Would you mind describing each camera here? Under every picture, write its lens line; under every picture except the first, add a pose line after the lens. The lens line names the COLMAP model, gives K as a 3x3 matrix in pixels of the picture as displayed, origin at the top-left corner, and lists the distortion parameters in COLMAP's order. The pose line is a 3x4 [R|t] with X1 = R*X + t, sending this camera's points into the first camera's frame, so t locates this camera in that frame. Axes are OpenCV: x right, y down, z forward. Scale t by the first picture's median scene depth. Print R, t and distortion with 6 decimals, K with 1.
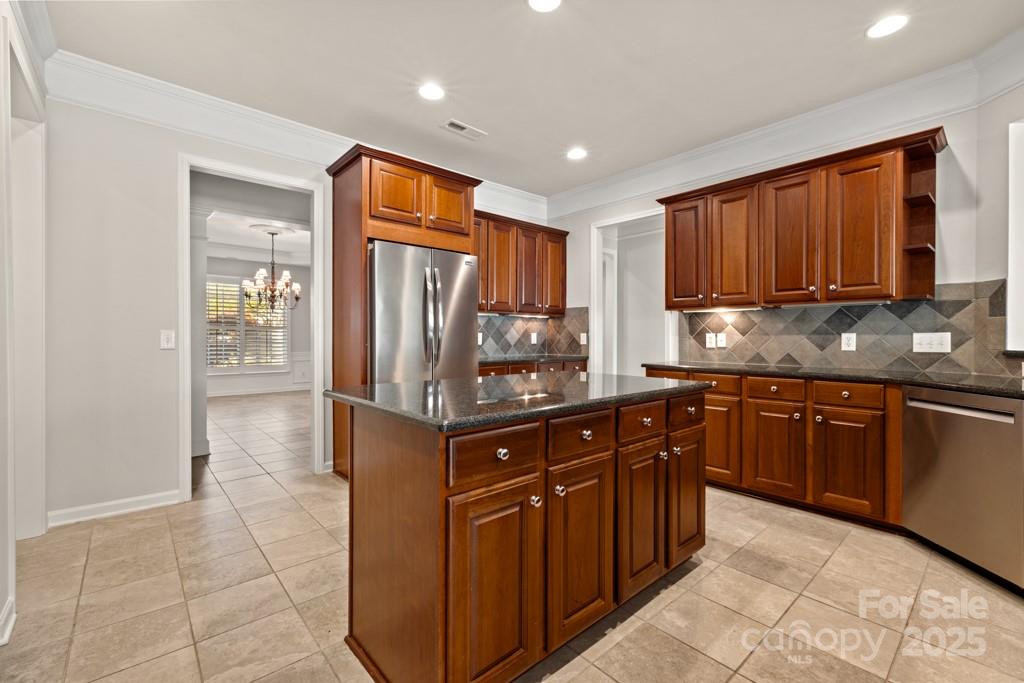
lens RADIAL K [[432.6, 0, 512.0], [0, 432.6, 341.5], [0, 0, 1]] dist [0.000643, 0.000206]
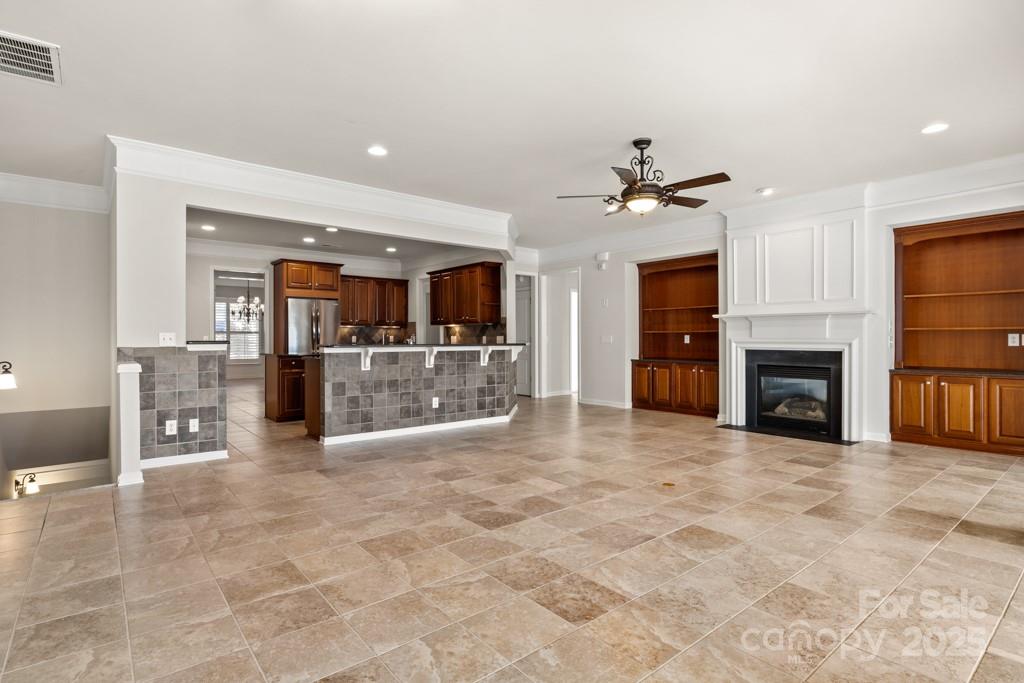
lens RADIAL K [[523.4, 0, 512.0], [0, 523.4, 341.5], [0, 0, 1]] dist [-0.023368, -0.000228]
pose [[0.999143, -0.005014, -0.041094, 0.943207], [0.004821, 0.999977, -0.004792, 0.022145], [0.041117, 0.004590, 0.999144, -1.662723]]
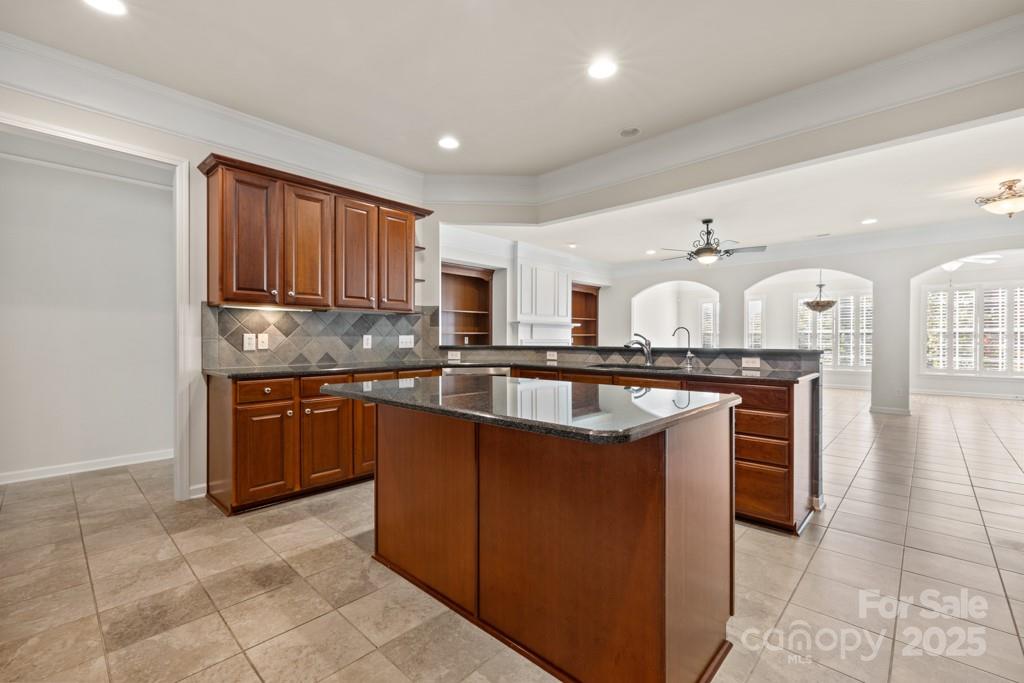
lens RADIAL K [[443.9, 0, 516.9], [0, 443.9, 334.4], [0, 0, 1]] dist [0.002684, 0.000137]
pose [[-0.101034, 0.005705, 0.994867, -0.529750], [0.008076, 0.999955, -0.004914, -0.009864], [-0.994850, 0.007538, -0.101076, 0.620470]]
